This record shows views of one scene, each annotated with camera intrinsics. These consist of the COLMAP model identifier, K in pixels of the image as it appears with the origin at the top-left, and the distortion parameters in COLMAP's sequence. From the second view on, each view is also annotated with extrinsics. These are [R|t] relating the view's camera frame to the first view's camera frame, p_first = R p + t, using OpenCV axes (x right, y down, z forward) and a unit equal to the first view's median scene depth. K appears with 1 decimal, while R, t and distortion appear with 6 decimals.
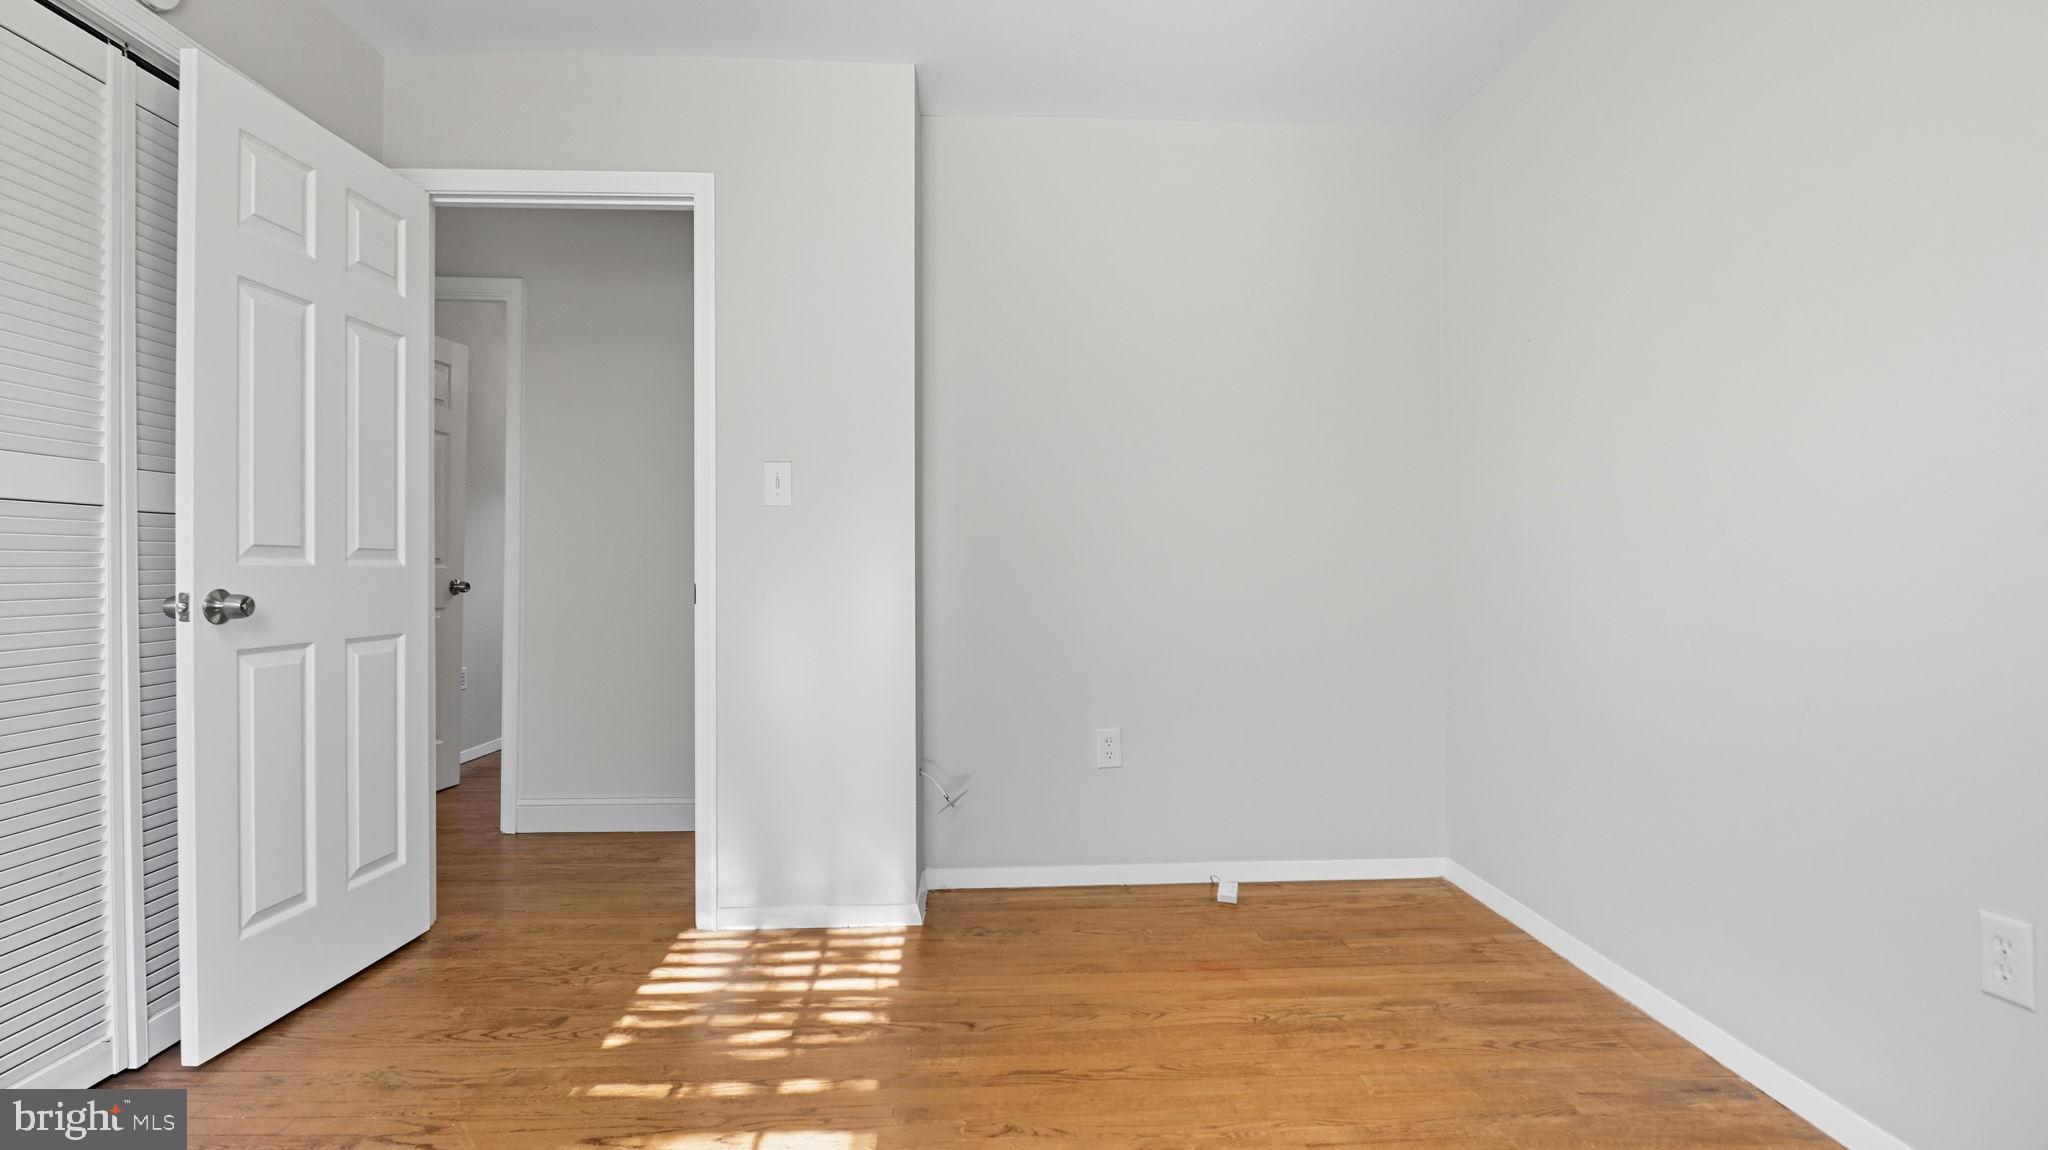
lens RADIAL K [[997.4, 0, 1039.9], [0, 997.4, 569.6], [0, 0, 1]] dist [0.002061, -0.014737]
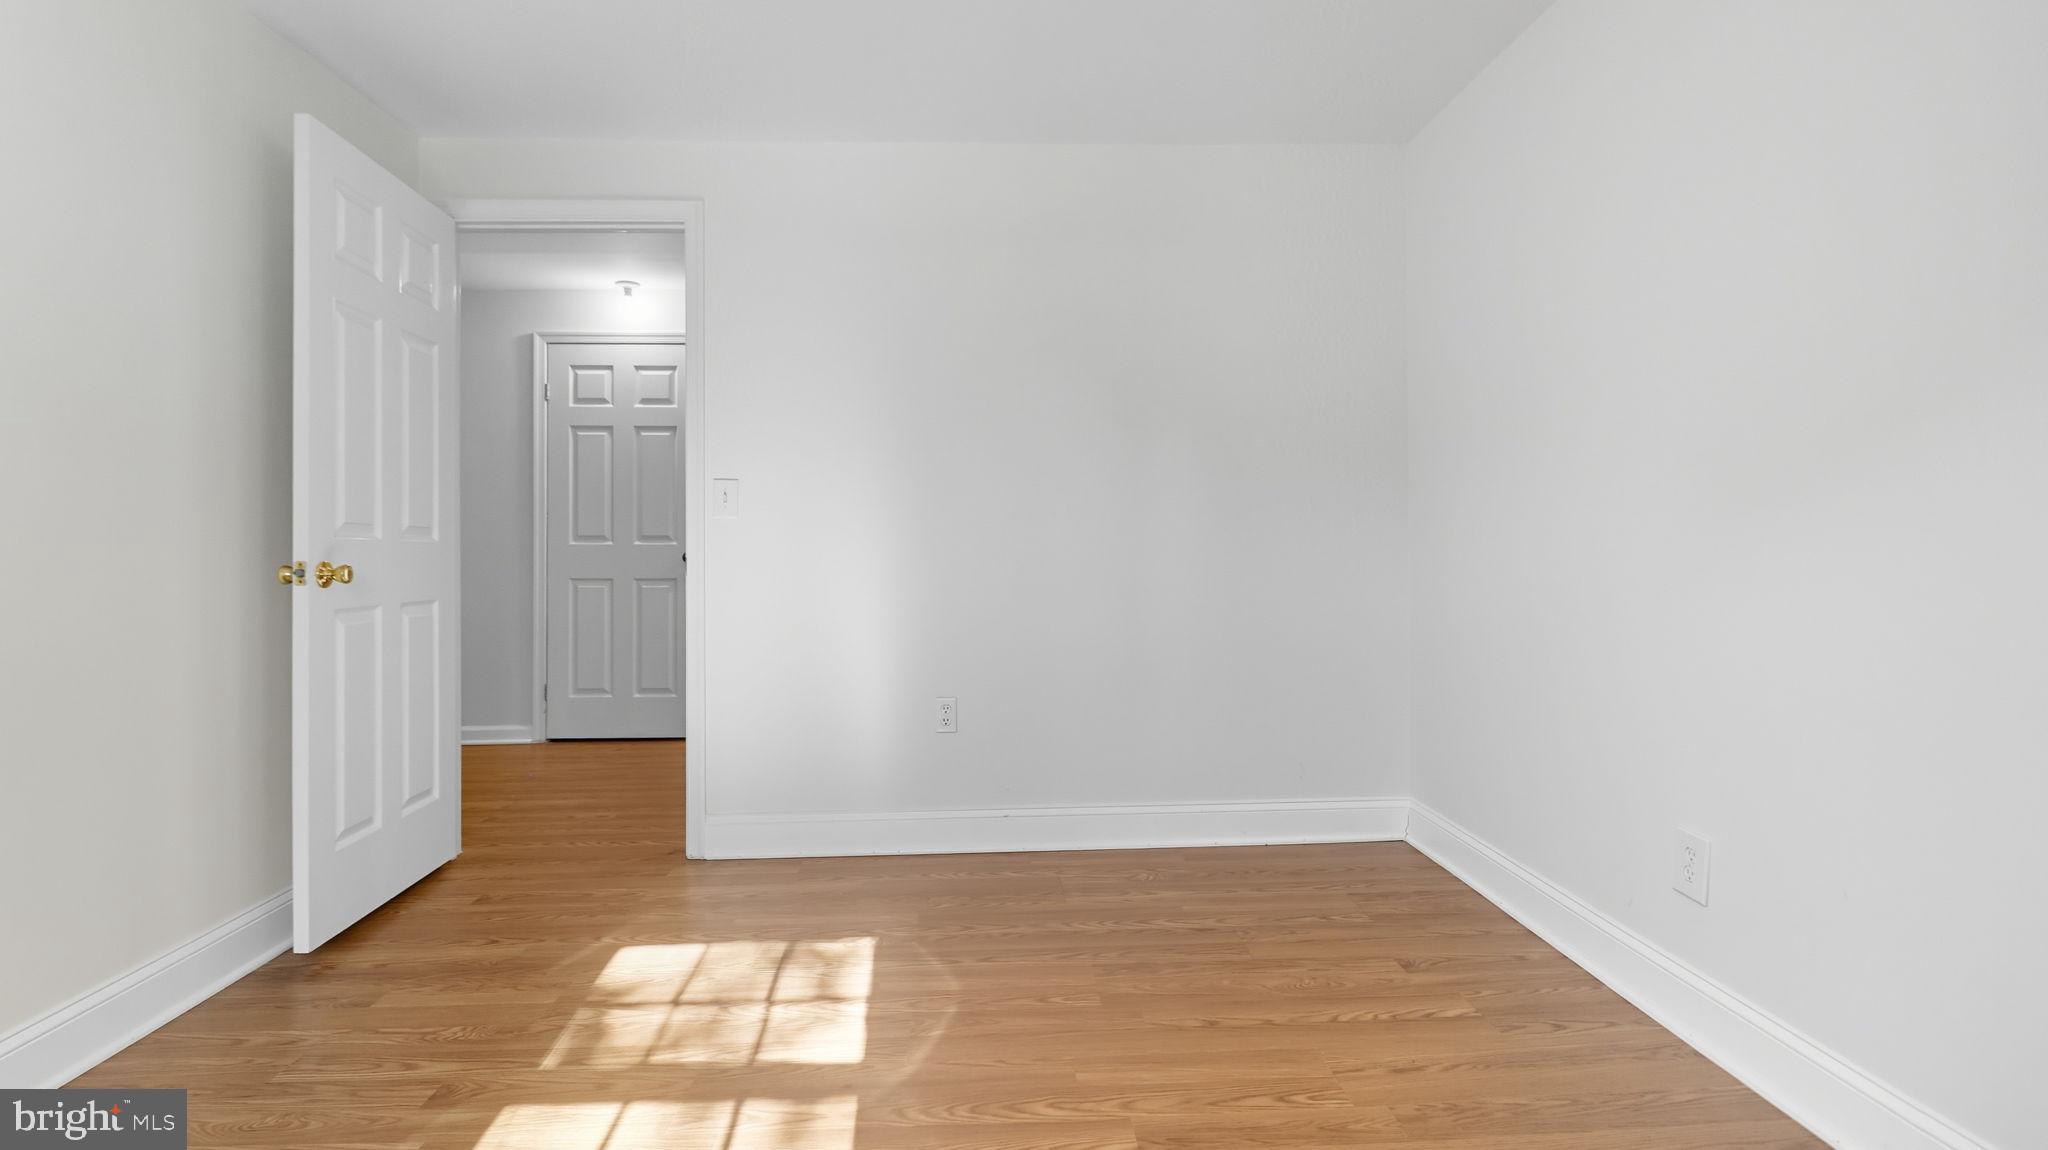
lens RADIAL K [[997.4, 0, 1039.9], [0, 997.4, 569.6], [0, 0, 1]] dist [0.002061, -0.014737]
pose [[0.999084, -0.001963, 0.042748, 0.005952], [0.000851, 0.999661, 0.026036, -0.000144], [-0.042785, -0.025976, 0.998747, -0.211637]]
